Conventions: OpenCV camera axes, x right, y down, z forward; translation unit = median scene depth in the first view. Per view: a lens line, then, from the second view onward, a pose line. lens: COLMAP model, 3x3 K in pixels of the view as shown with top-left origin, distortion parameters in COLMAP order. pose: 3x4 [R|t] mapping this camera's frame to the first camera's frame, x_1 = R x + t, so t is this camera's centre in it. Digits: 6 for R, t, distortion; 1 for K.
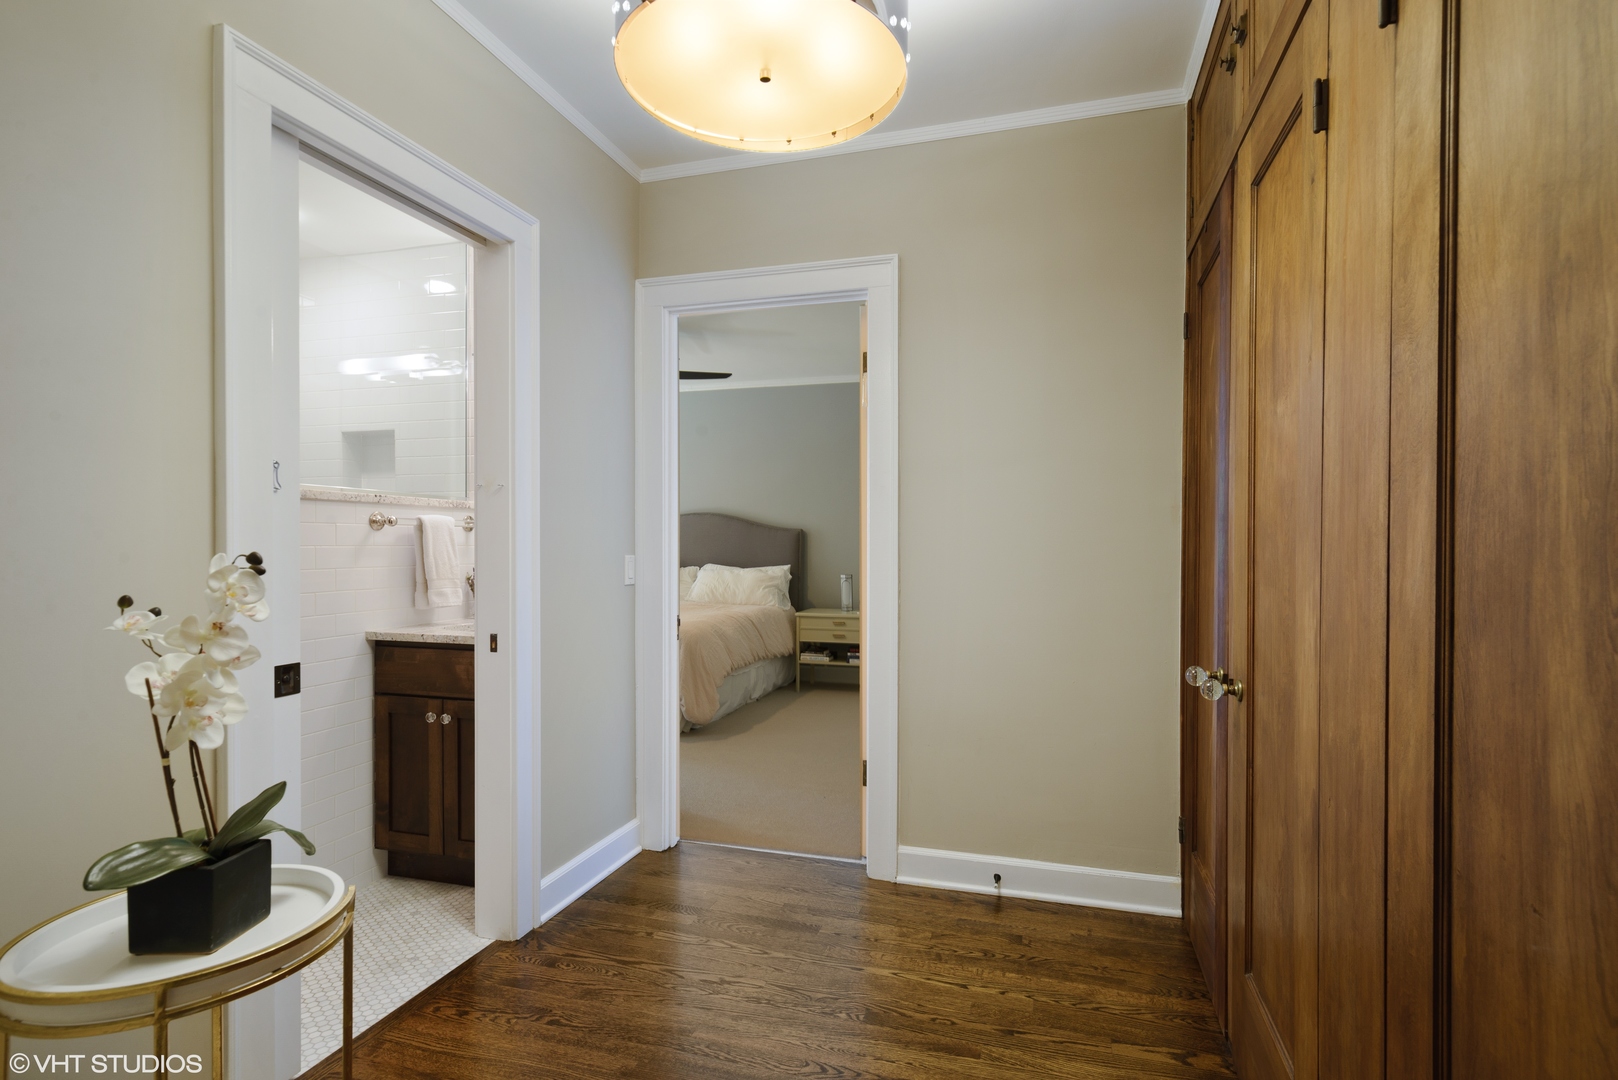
lens RADIAL K [[781.2, 0, 832.2], [0, 781.2, 548.9], [0, 0, 1]] dist [0.004451, -0.008235]
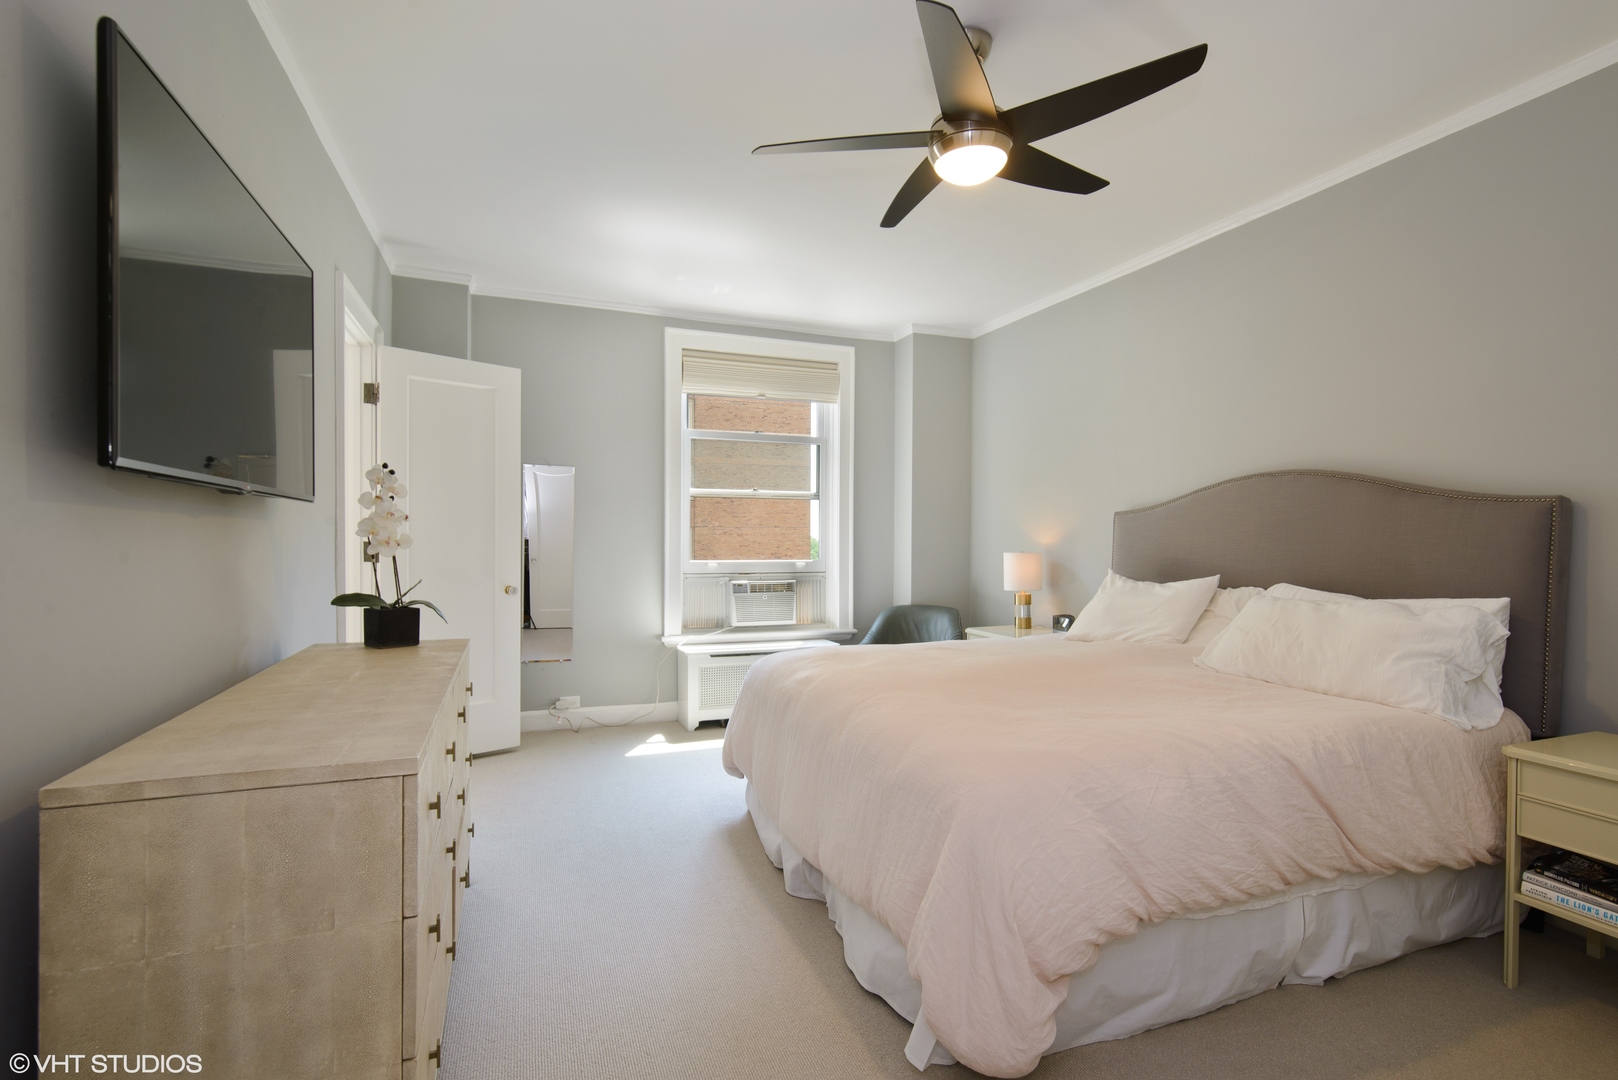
lens RADIAL K [[781.2, 0, 832.2], [0, 781.2, 548.9], [0, 0, 1]] dist [0.004451, -0.008235]
pose [[0.607145, 0.009966, -0.794528, 0.039478], [-0.010101, 0.999937, 0.004824, -0.000326], [0.794527, 0.005097, 0.607208, 0.529674]]
